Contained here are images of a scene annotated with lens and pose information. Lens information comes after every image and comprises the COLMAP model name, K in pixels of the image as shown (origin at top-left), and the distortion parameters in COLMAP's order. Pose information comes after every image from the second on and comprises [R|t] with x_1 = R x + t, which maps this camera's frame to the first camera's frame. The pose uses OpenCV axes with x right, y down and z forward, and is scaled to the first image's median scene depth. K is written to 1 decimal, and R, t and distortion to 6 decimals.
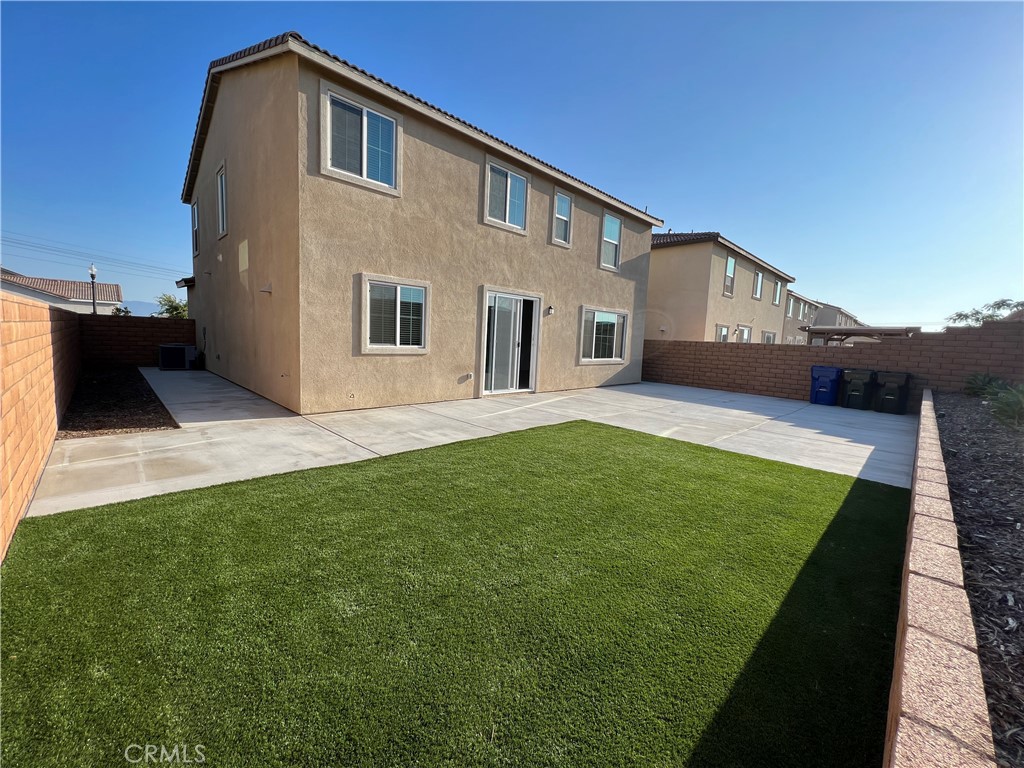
lens RADIAL K [[410.0, 0, 514.9], [0, 410.0, 384.8], [0, 0, 1]] dist [0.001284, -0.000238]
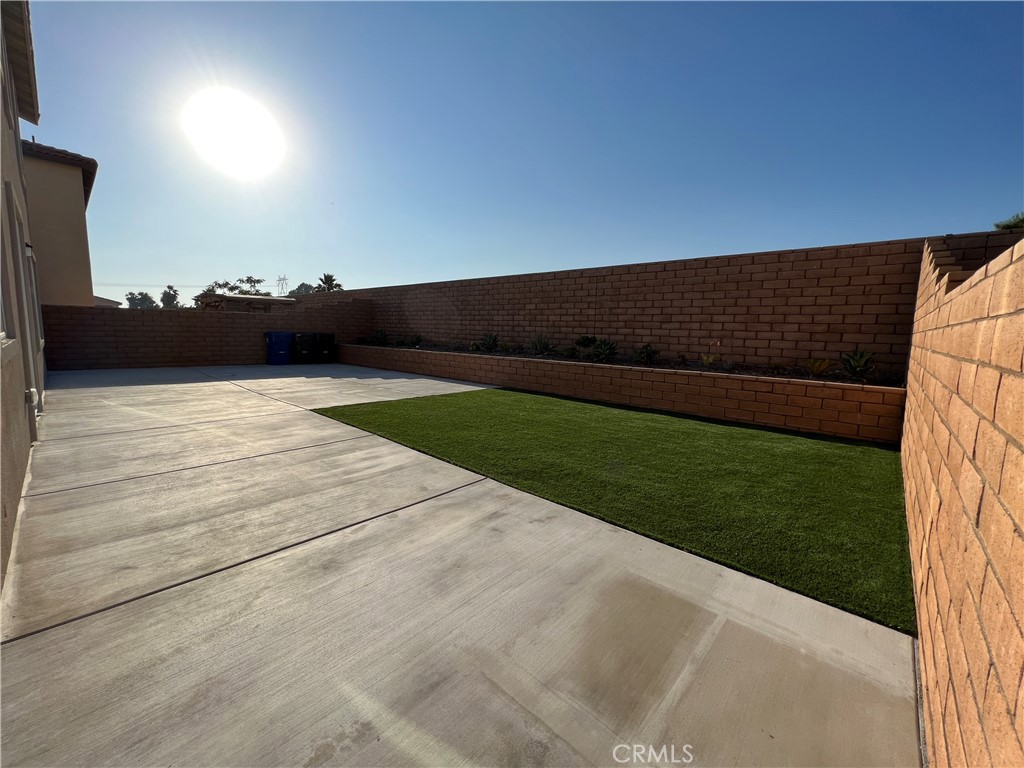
lens RADIAL K [[410.0, 0, 514.5], [0, 410.0, 380.8], [0, 0, 1]] dist [0.001284, -0.000238]
pose [[-0.050405, -0.164601, 0.985071, -1.073304], [0.079191, 0.982561, 0.168234, -0.128826], [-0.995584, 0.086488, -0.036491, 0.994805]]
